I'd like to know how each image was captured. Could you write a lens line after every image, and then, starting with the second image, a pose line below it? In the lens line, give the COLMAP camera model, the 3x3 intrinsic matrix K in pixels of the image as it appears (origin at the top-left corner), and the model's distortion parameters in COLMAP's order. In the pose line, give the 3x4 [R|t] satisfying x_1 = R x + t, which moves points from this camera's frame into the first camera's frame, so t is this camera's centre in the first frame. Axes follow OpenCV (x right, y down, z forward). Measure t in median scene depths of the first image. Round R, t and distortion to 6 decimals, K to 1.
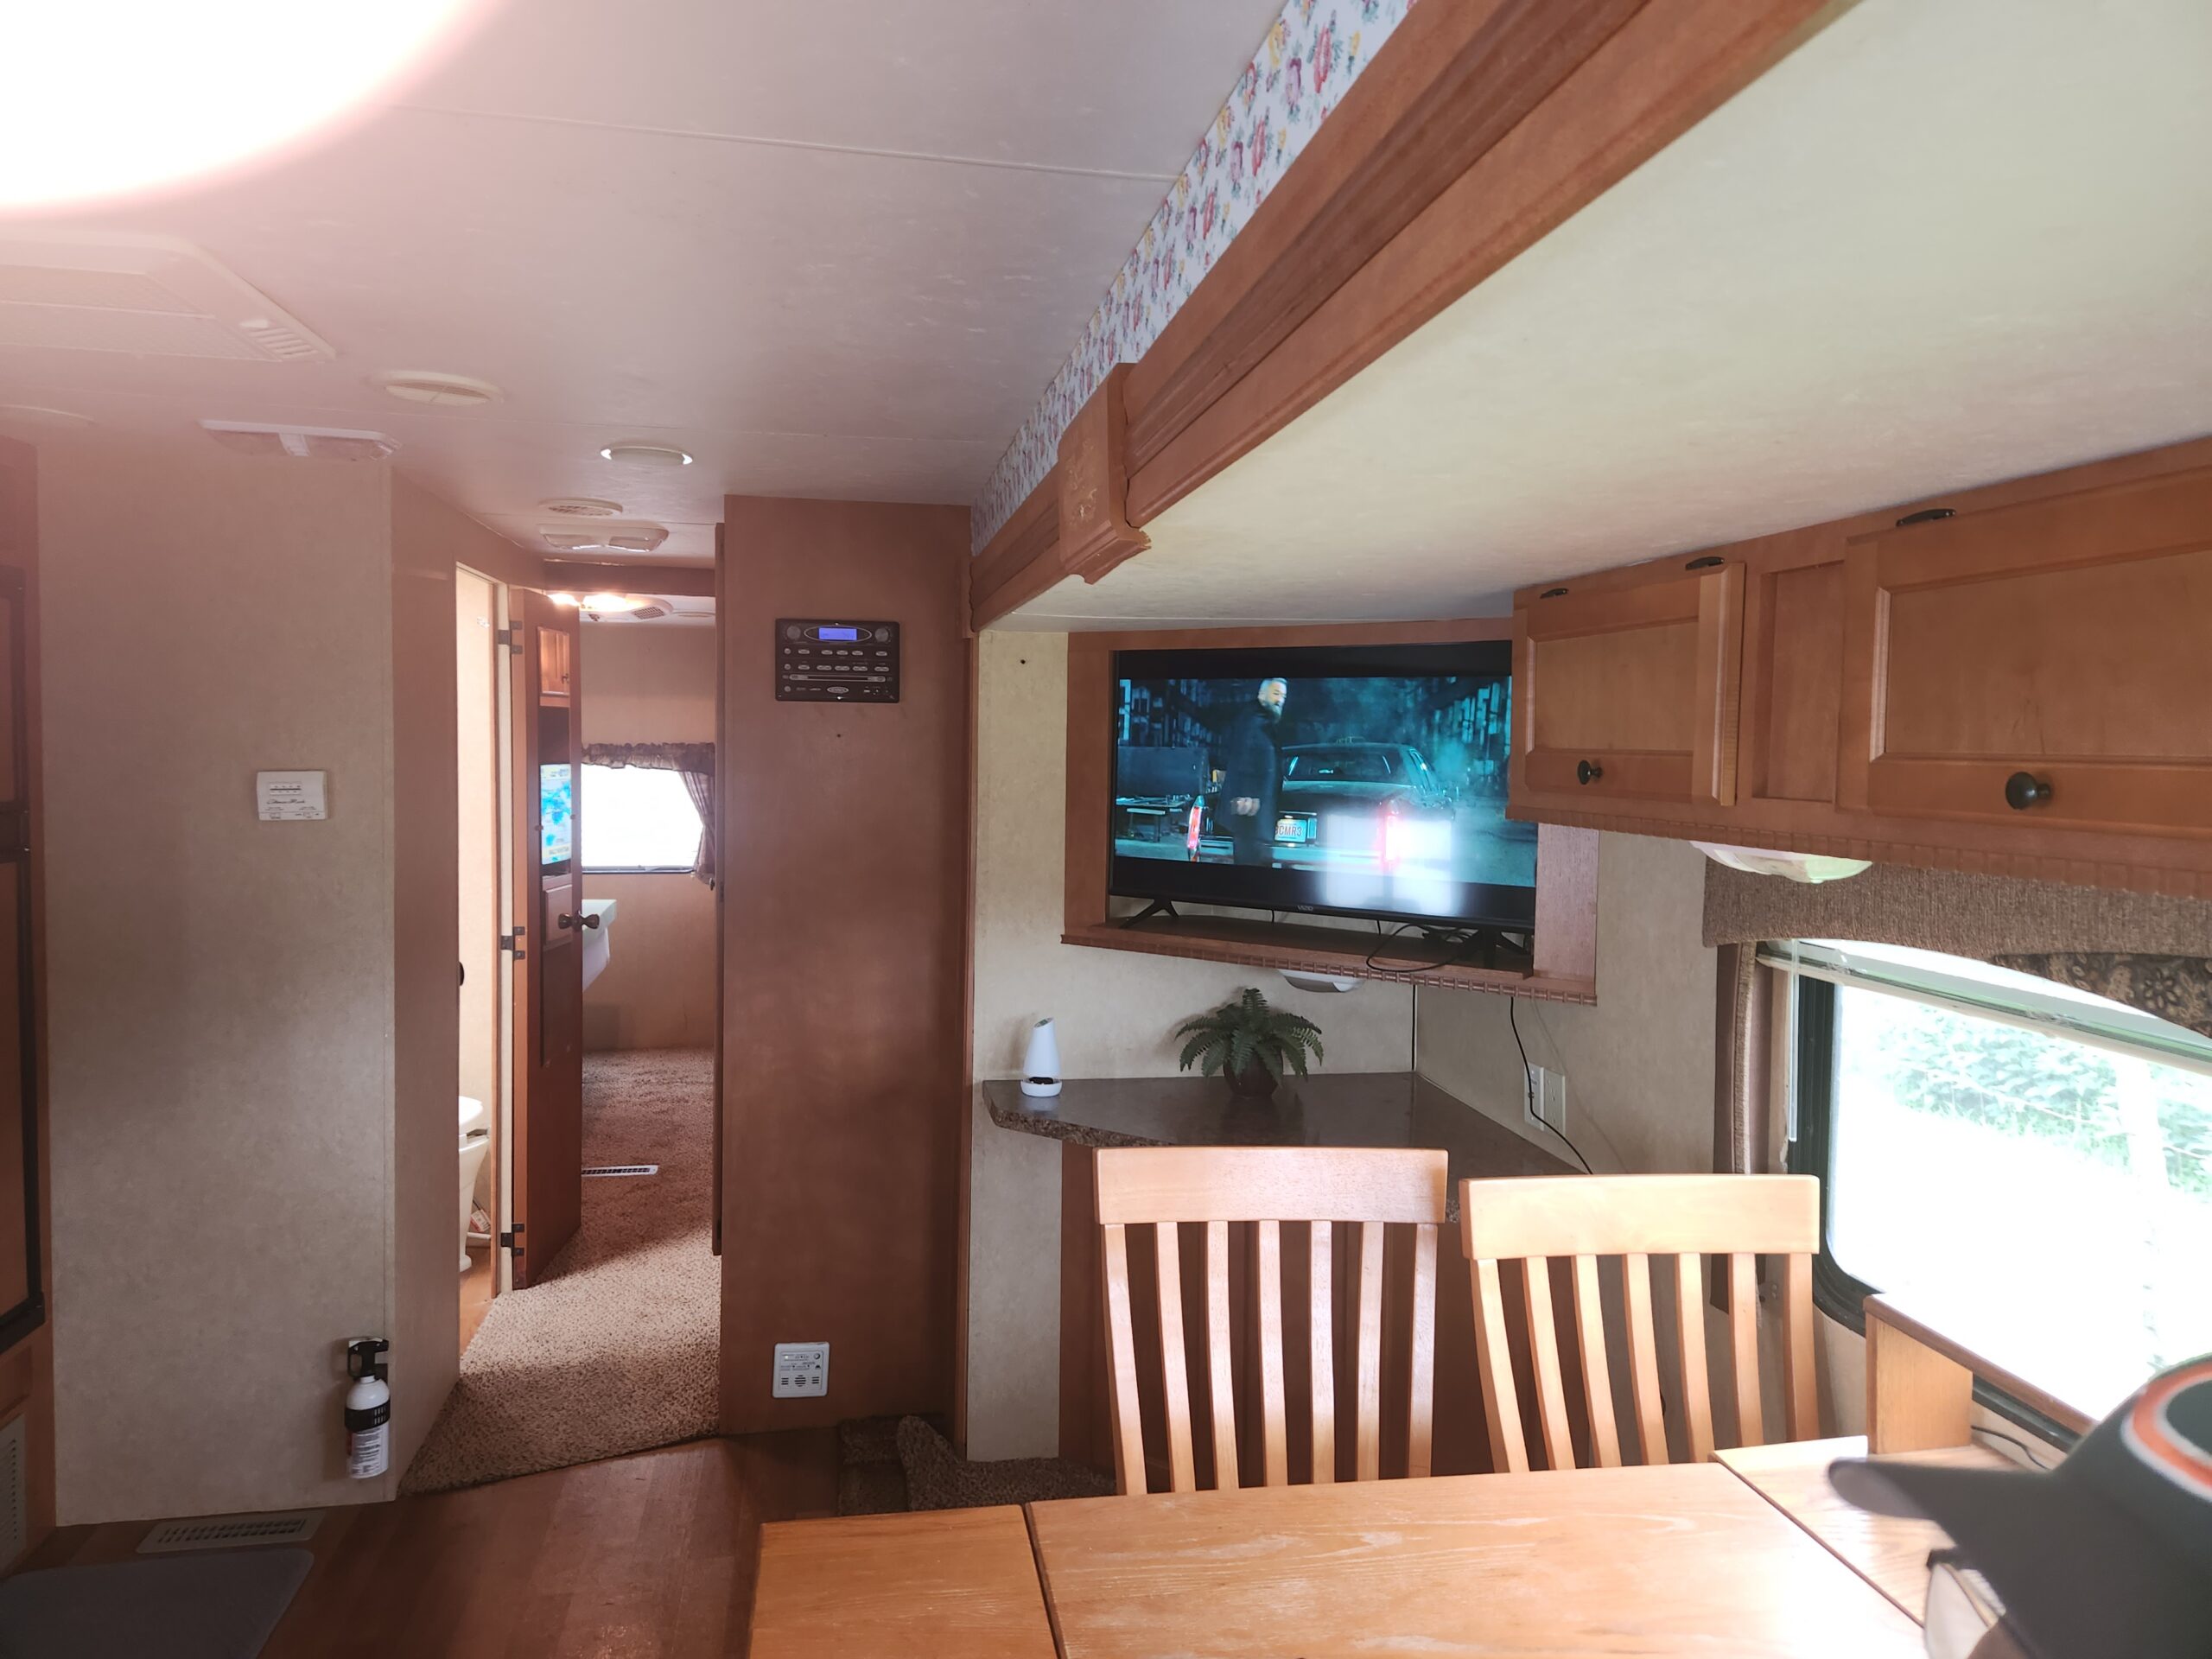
lens RADIAL K [[1475.4, 0, 1108.4], [0, 1475.4, 807.4], [0, 0, 1]] dist [0.082411, -0.071947]
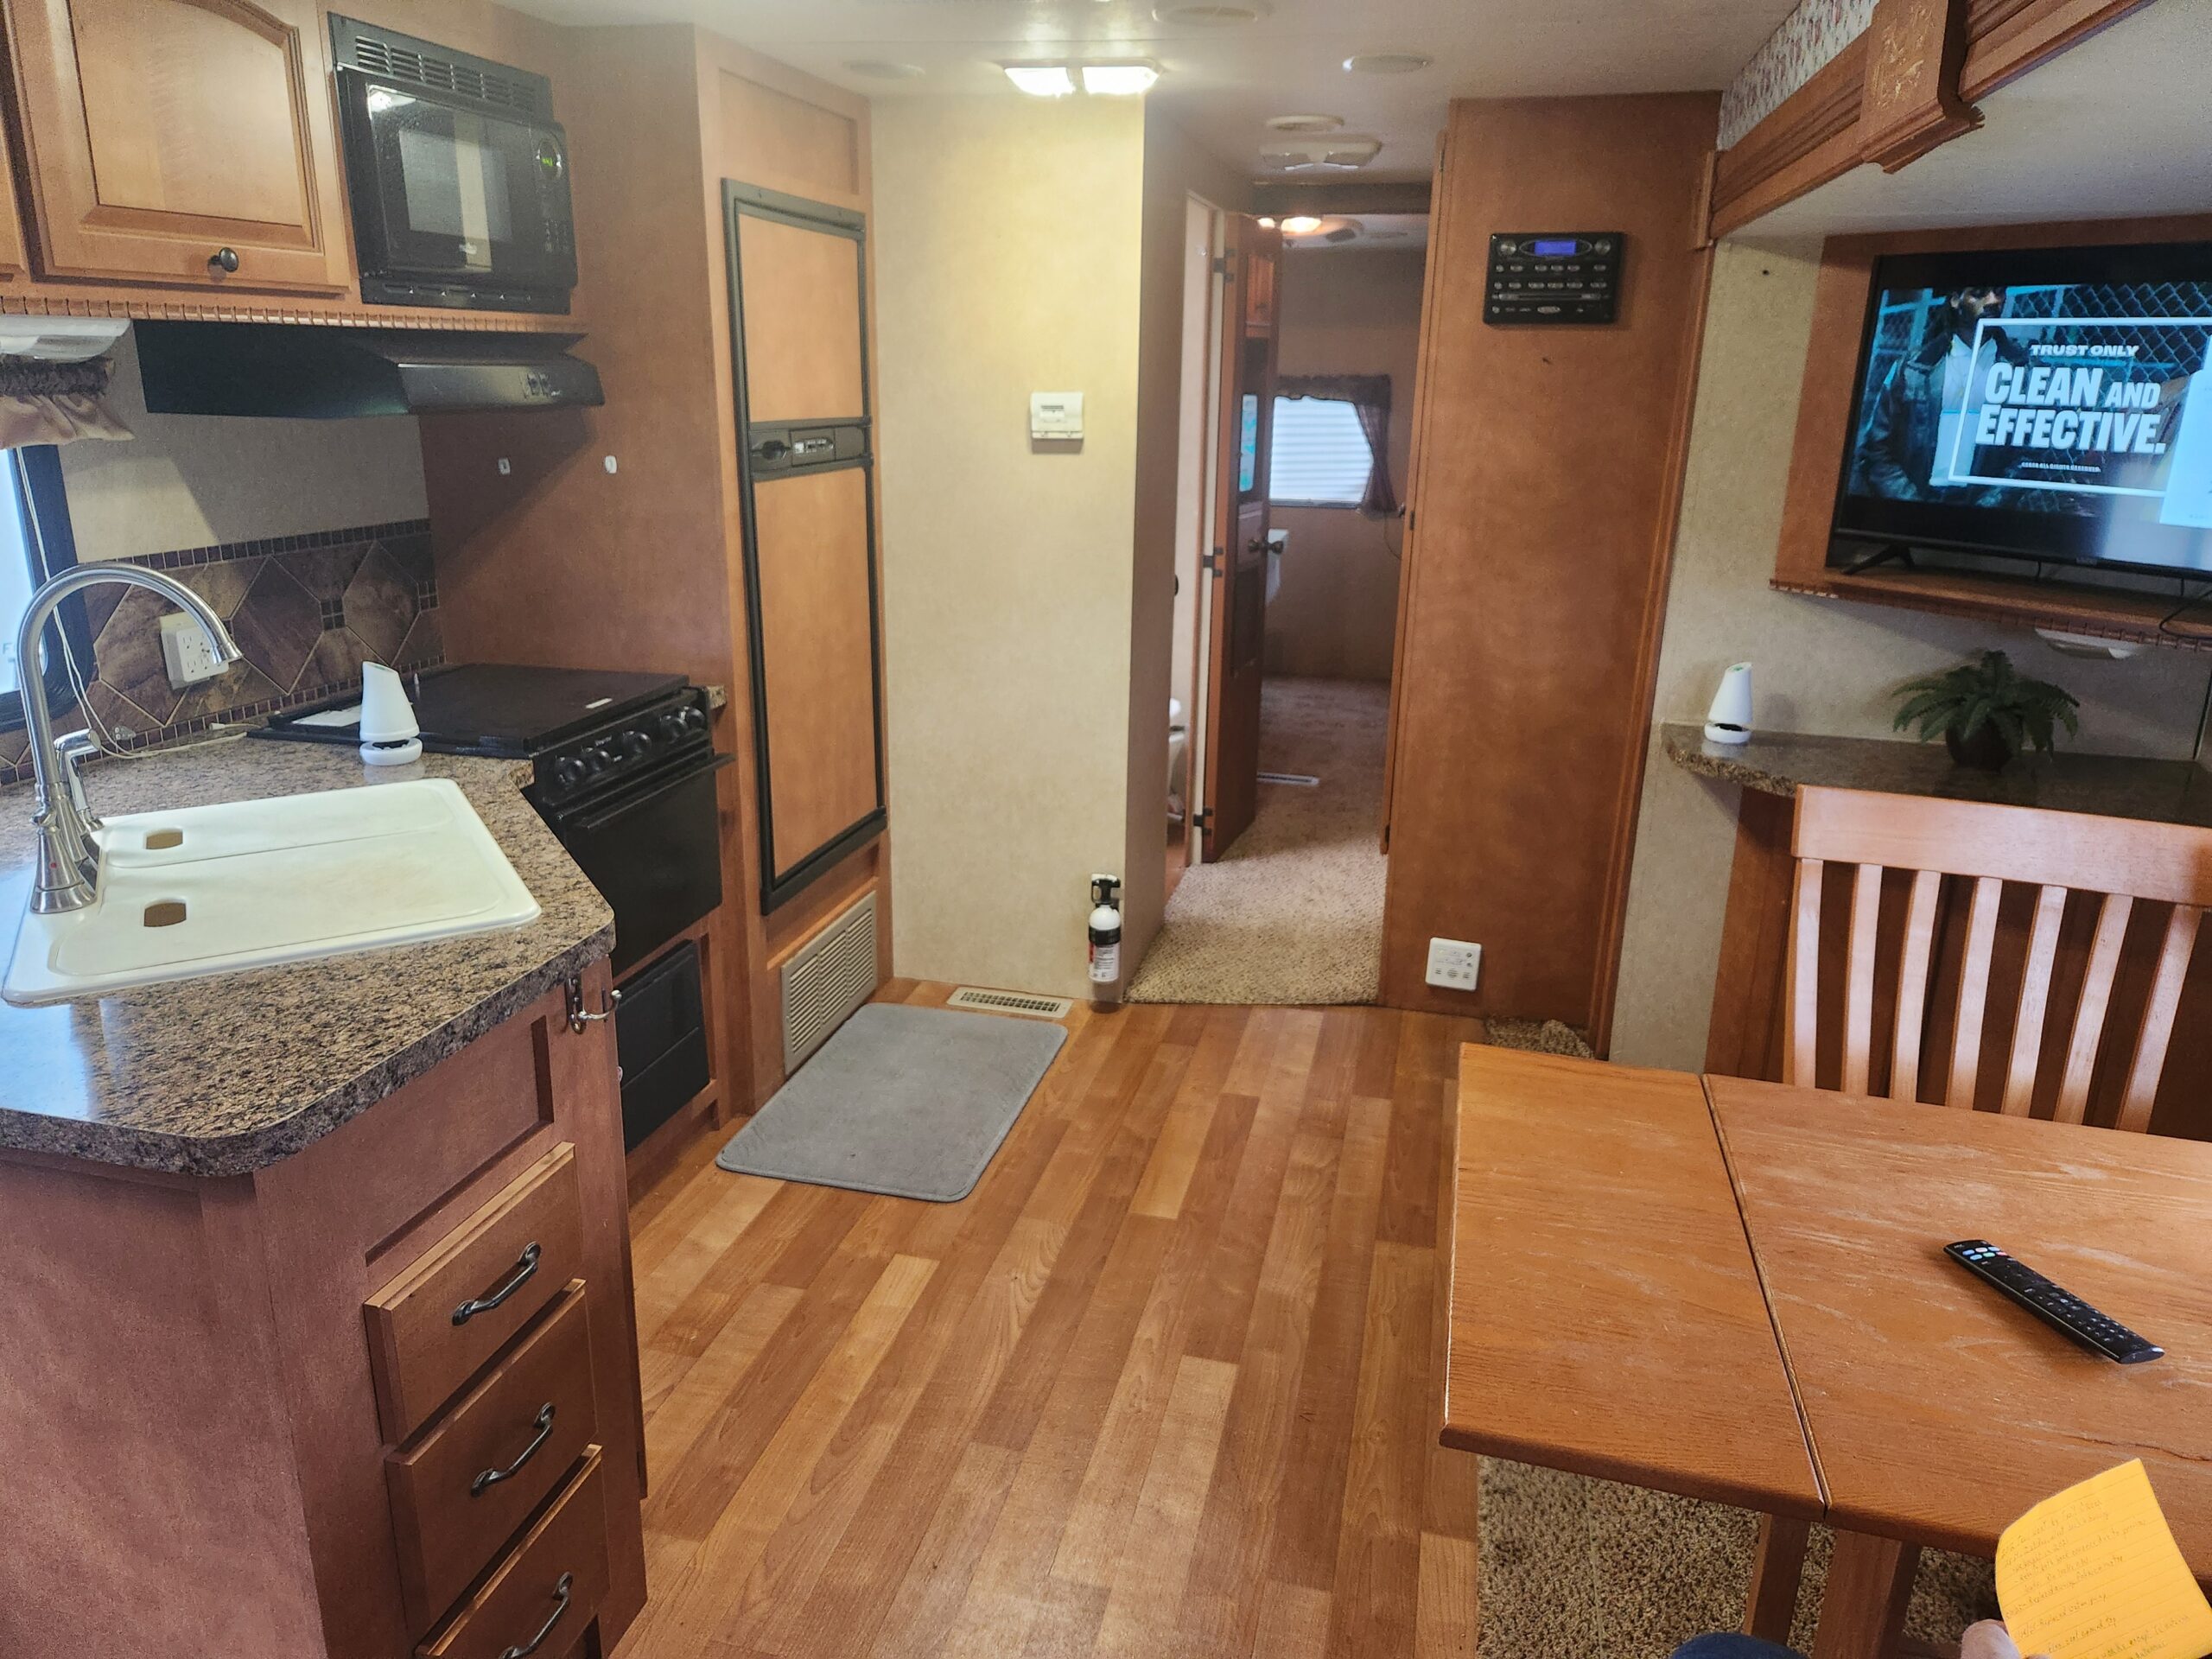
lens RADIAL K [[1488.1, 0, 1095.3], [0, 1488.1, 803.2], [0, 0, 1]] dist [0.085920, -0.084382]
pose [[0.908531, 0.119224, -0.400447, -0.019516], [-0.024321, 0.971890, 0.234178, 0.010426], [0.417110, -0.203018, 0.885891, -0.062828]]
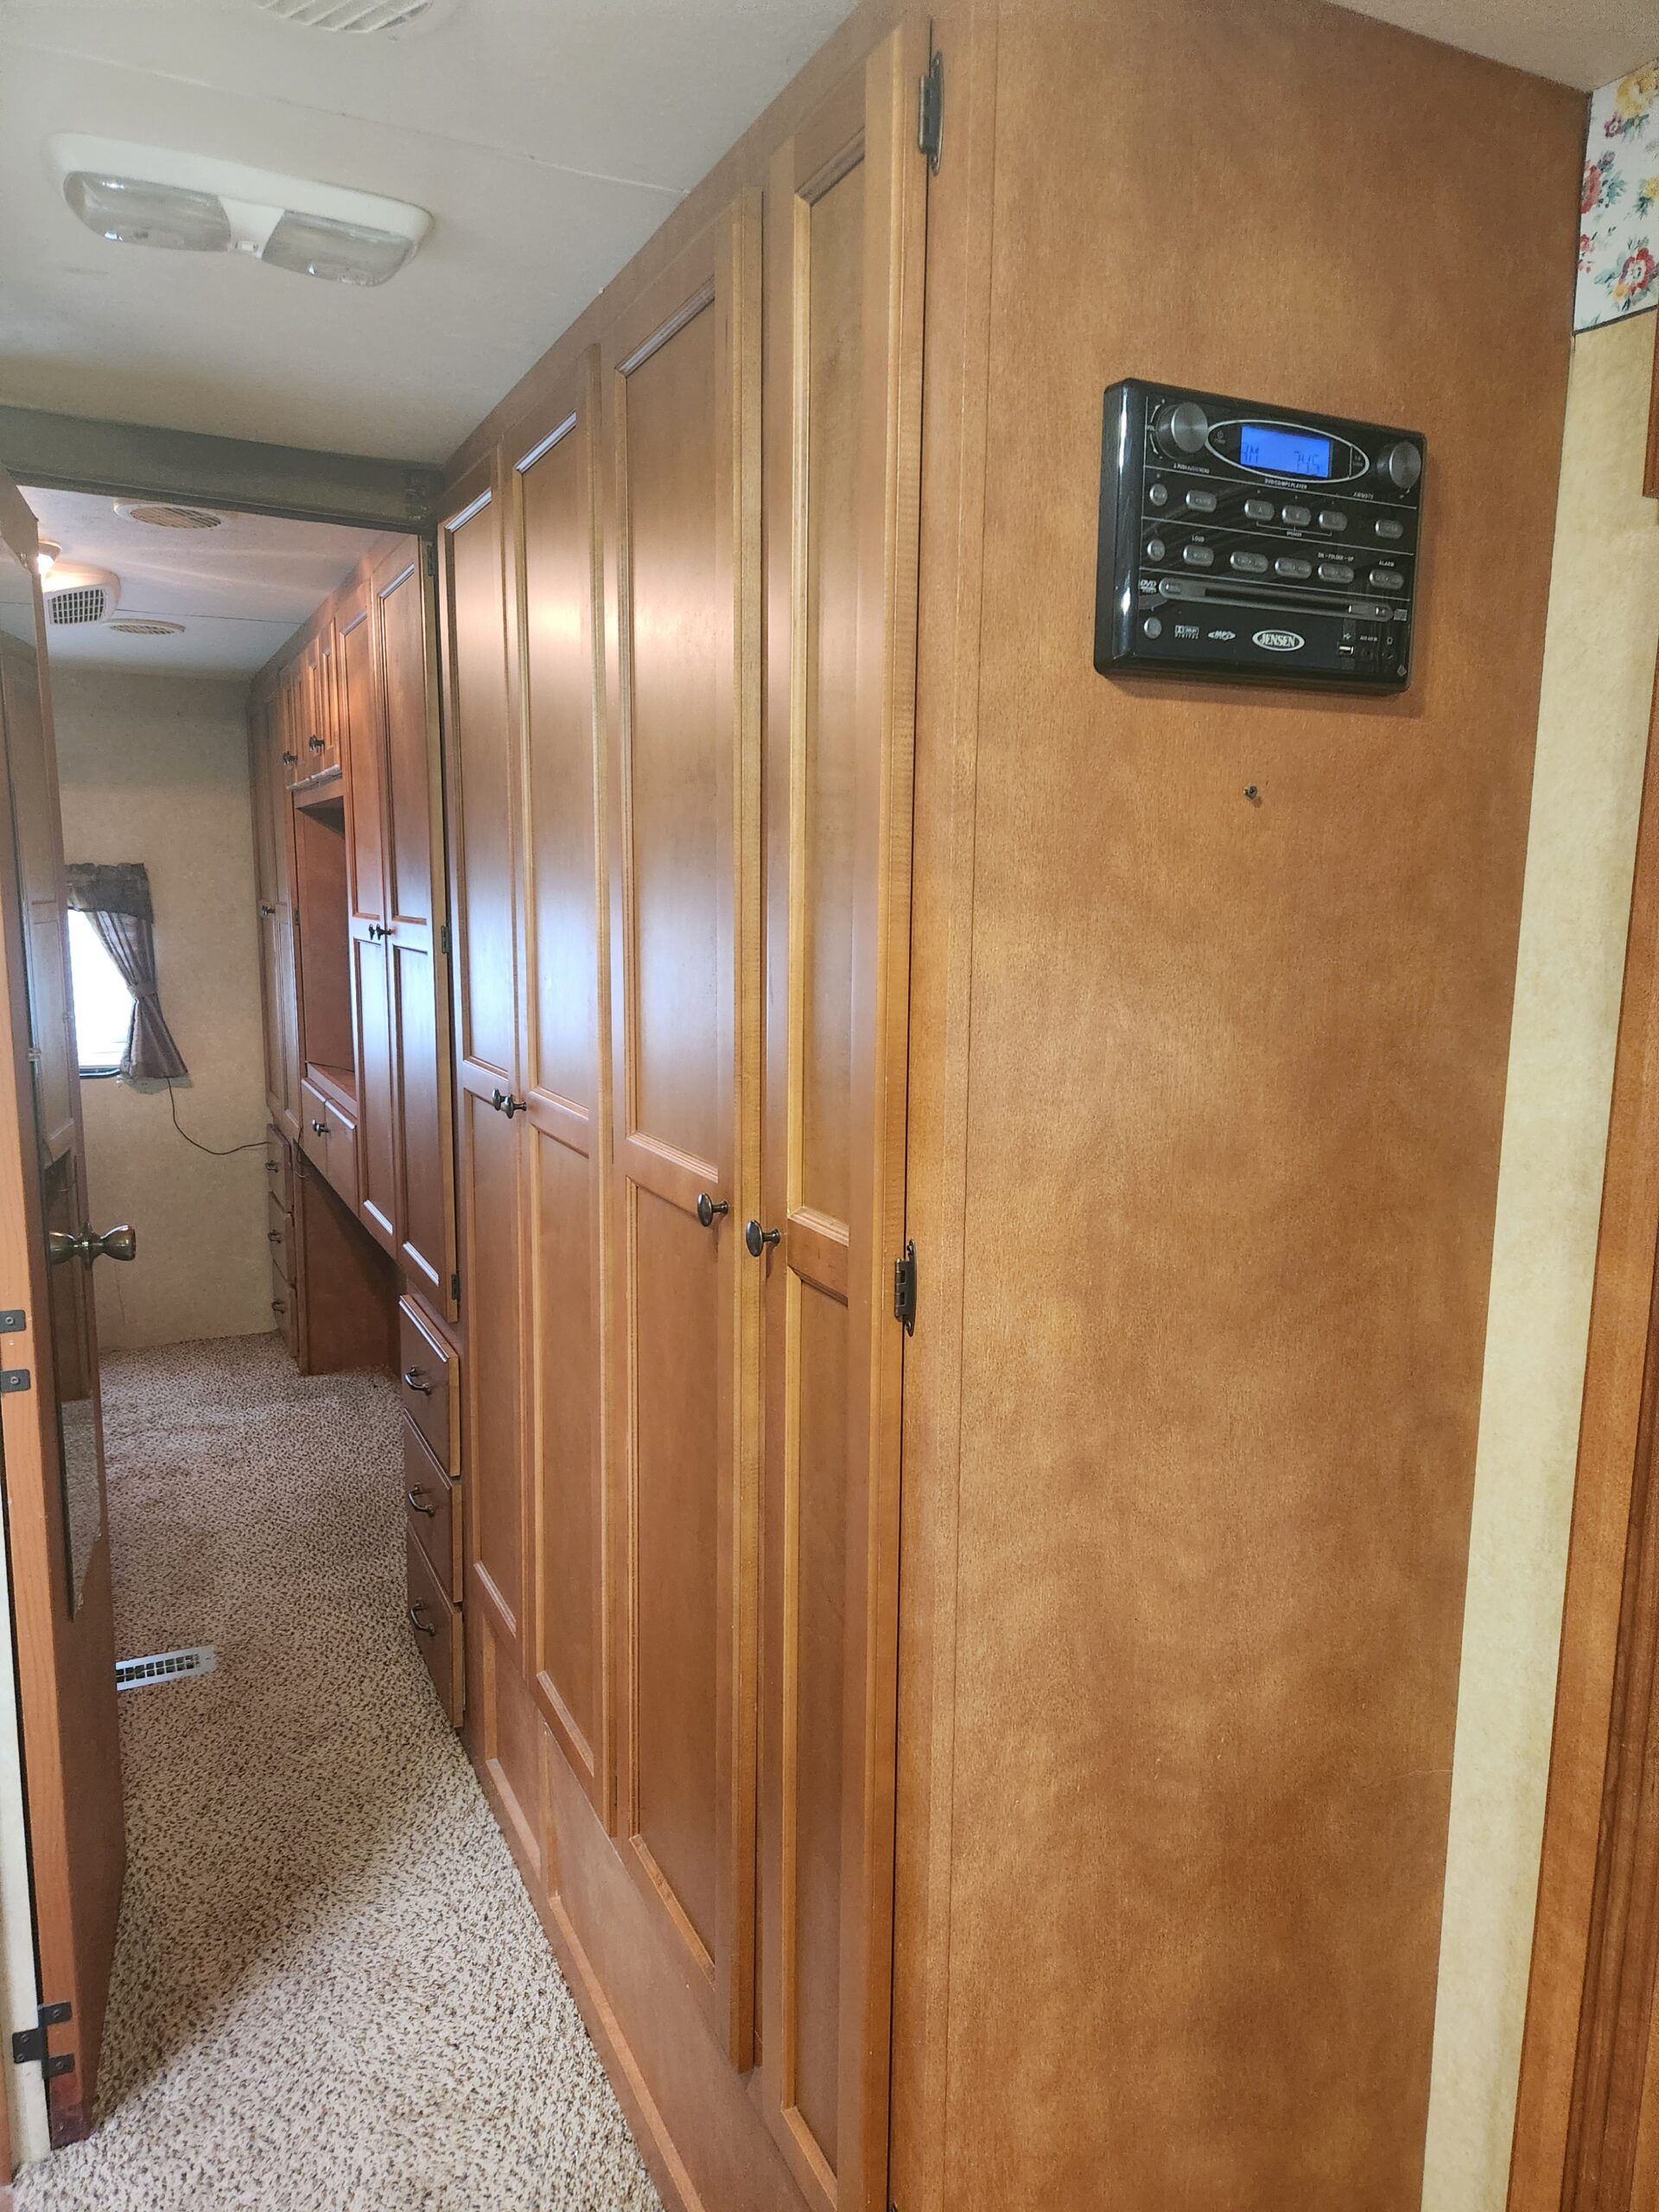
lens RADIAL K [[1475.4, 0, 829.5], [0, 1475.4, 1106.0], [0, 0, 1]] dist [0.082411, -0.071947]
pose [[0.962254, -0.043289, 0.268689, -0.373979], [0.014190, 0.993906, 0.109311, -0.017741], [-0.271783, -0.101373, 0.957004, 0.731562]]
